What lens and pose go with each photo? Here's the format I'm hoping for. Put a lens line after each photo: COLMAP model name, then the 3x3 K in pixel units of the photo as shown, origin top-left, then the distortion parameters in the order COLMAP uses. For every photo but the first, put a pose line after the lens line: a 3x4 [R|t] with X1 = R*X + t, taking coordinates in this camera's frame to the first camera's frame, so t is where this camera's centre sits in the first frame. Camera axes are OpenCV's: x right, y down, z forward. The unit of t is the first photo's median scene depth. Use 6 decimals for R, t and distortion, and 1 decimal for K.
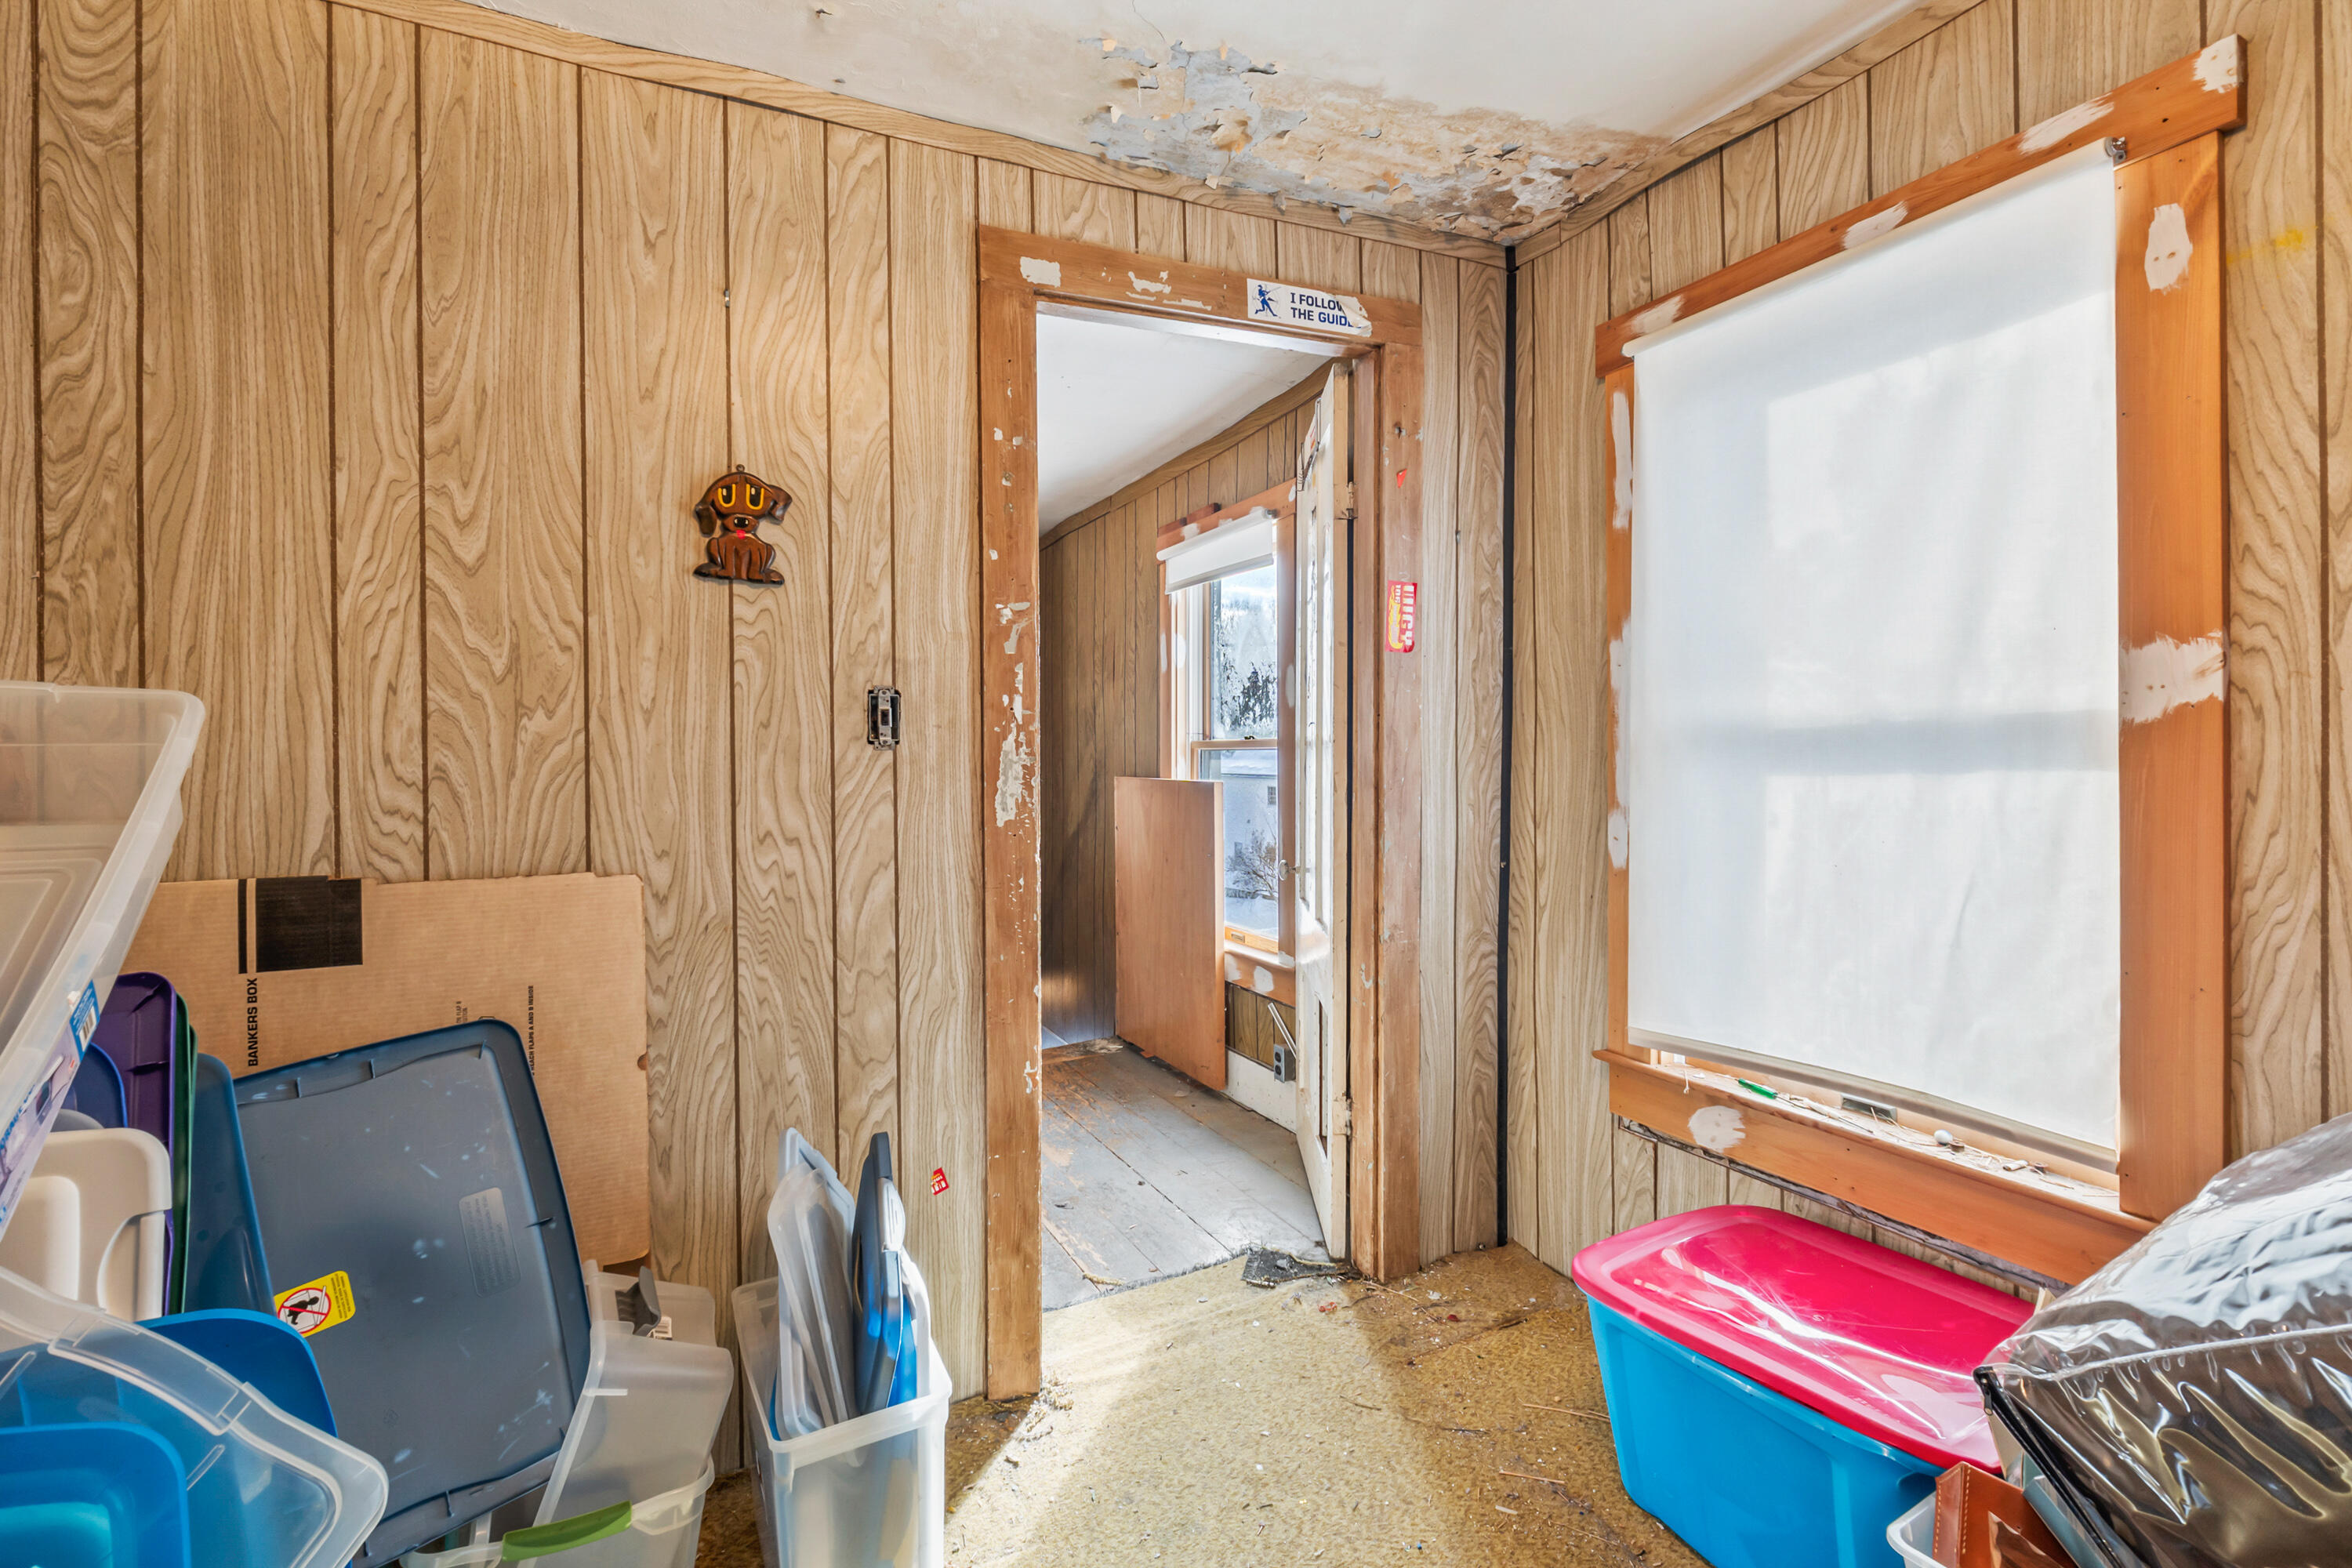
lens RADIAL K [[1081.7, 0, 1176.4], [0, 1081.7, 774.9], [0, 0, 1]] dist [-0.006895, -0.000623]
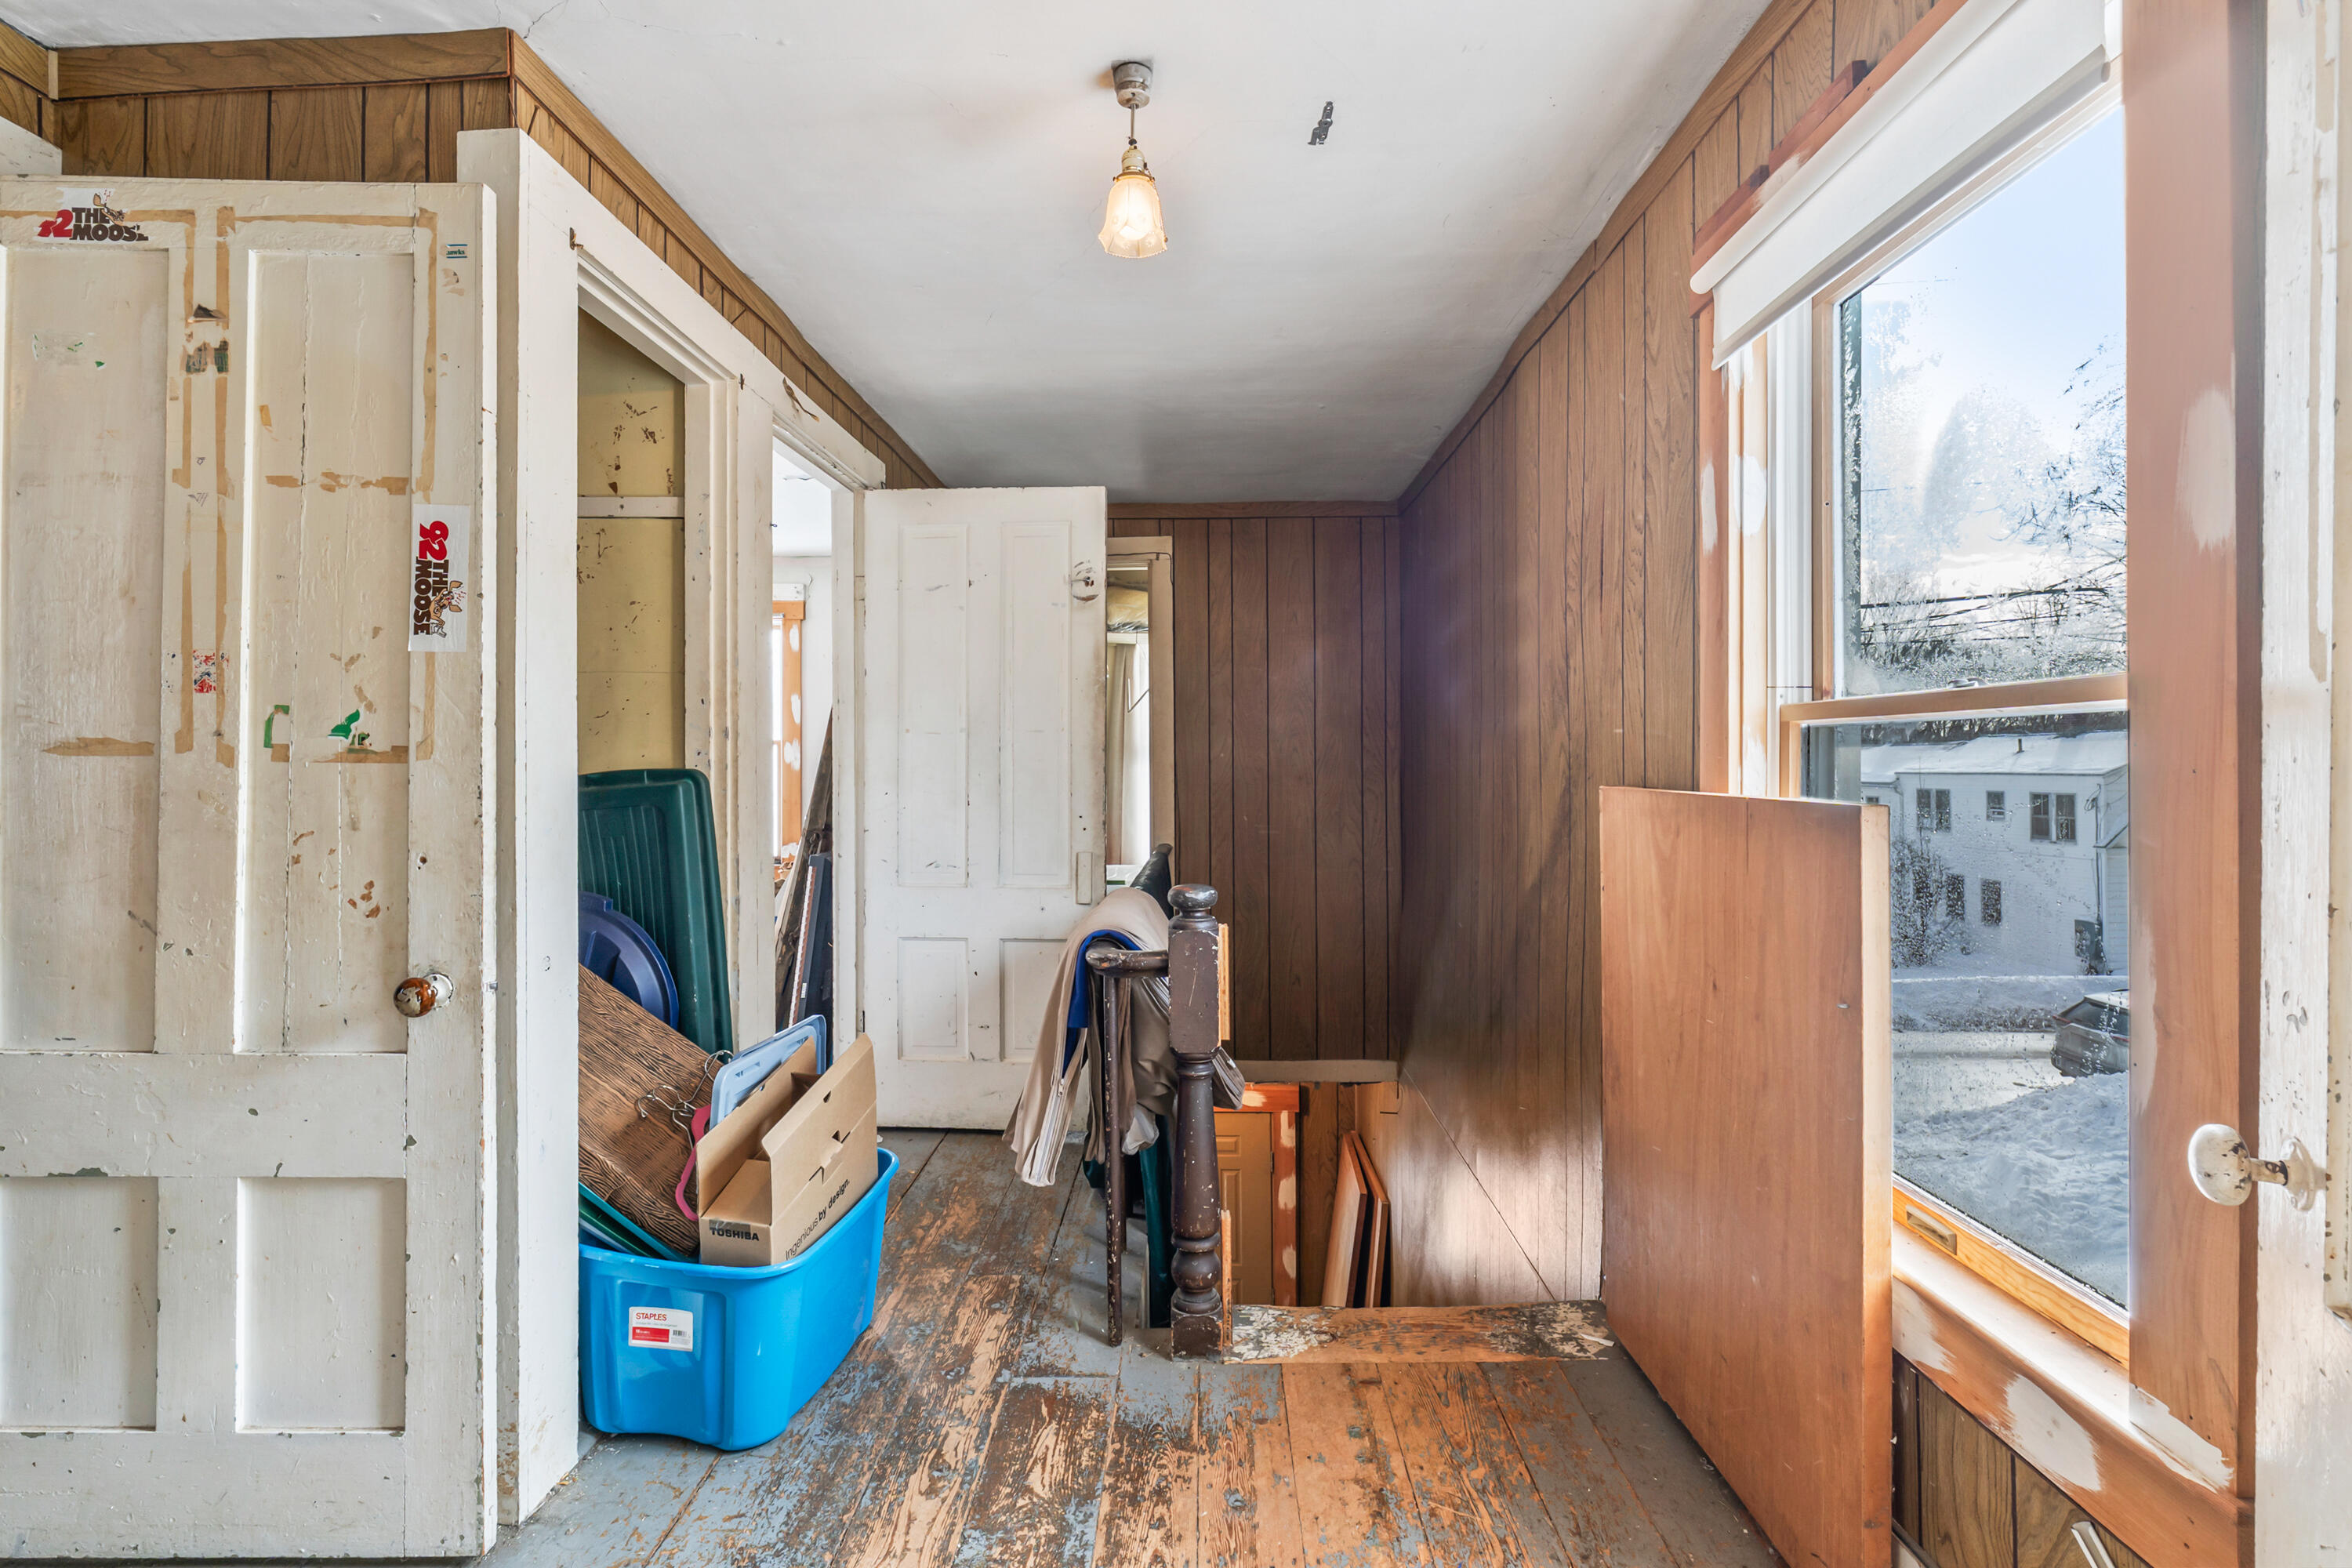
lens RADIAL K [[1081.7, 0, 1154.1], [0, 1081.7, 771.0], [0, 0, 1]] dist [-0.006895, -0.000623]
pose [[0.879504, 0.000476, -0.475891, -0.001163], [-0.004912, 0.999955, -0.008077, -0.000336], [0.475866, 0.009441, 0.879467, 0.505125]]
